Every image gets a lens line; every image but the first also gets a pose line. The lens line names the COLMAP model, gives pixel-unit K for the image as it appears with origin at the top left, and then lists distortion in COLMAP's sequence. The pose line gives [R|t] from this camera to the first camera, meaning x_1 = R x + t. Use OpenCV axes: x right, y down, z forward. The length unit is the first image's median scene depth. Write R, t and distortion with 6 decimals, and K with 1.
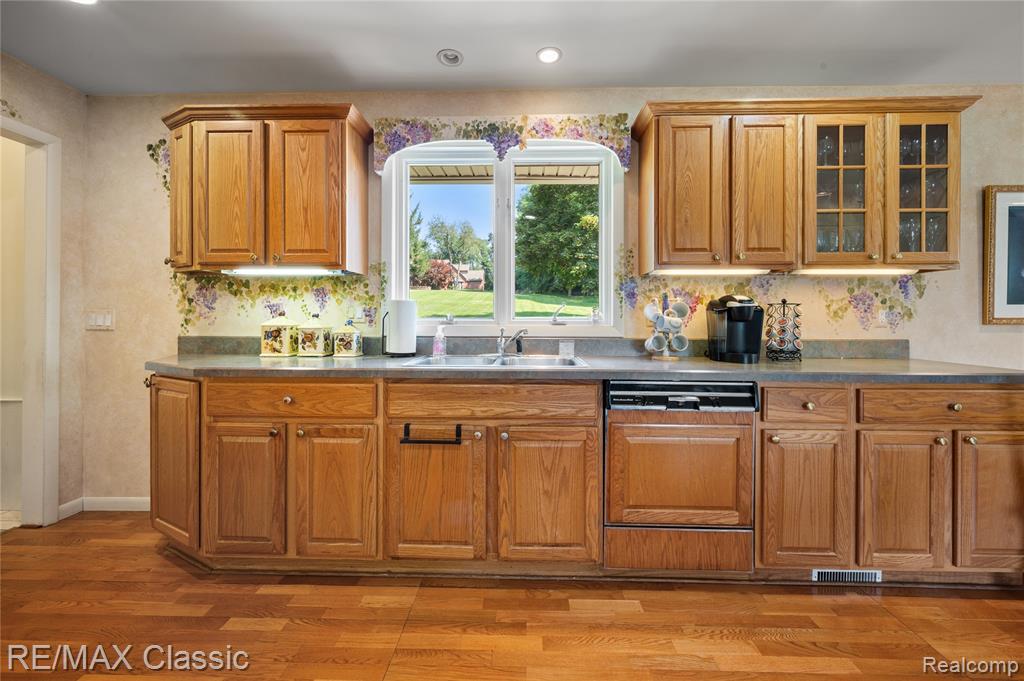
lens RADIAL K [[414.9, 0, 514.8], [0, 414.9, 325.8], [0, 0, 1]] dist [-0.001479, 0.000037]
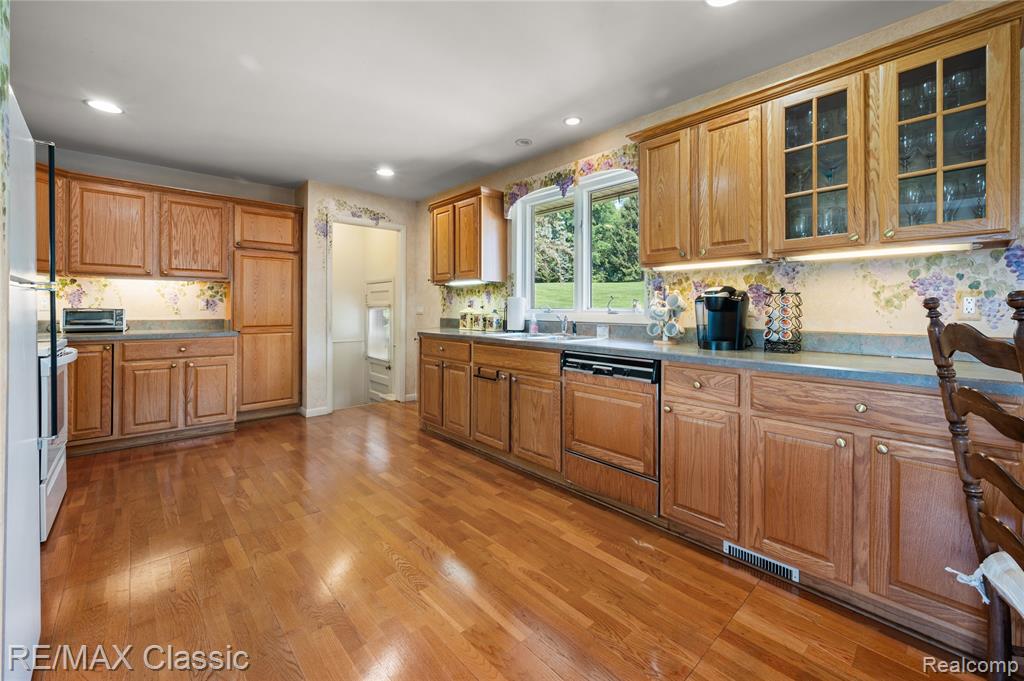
lens RADIAL K [[414.9, 0, 514.8], [0, 414.9, 325.8], [0, 0, 1]] dist [-0.001479, 0.000037]
pose [[0.695812, 0.029165, -0.717632, 0.988815], [-0.016668, 0.999562, 0.024462, 0.010459], [0.718031, -0.005060, 0.695993, -0.122871]]
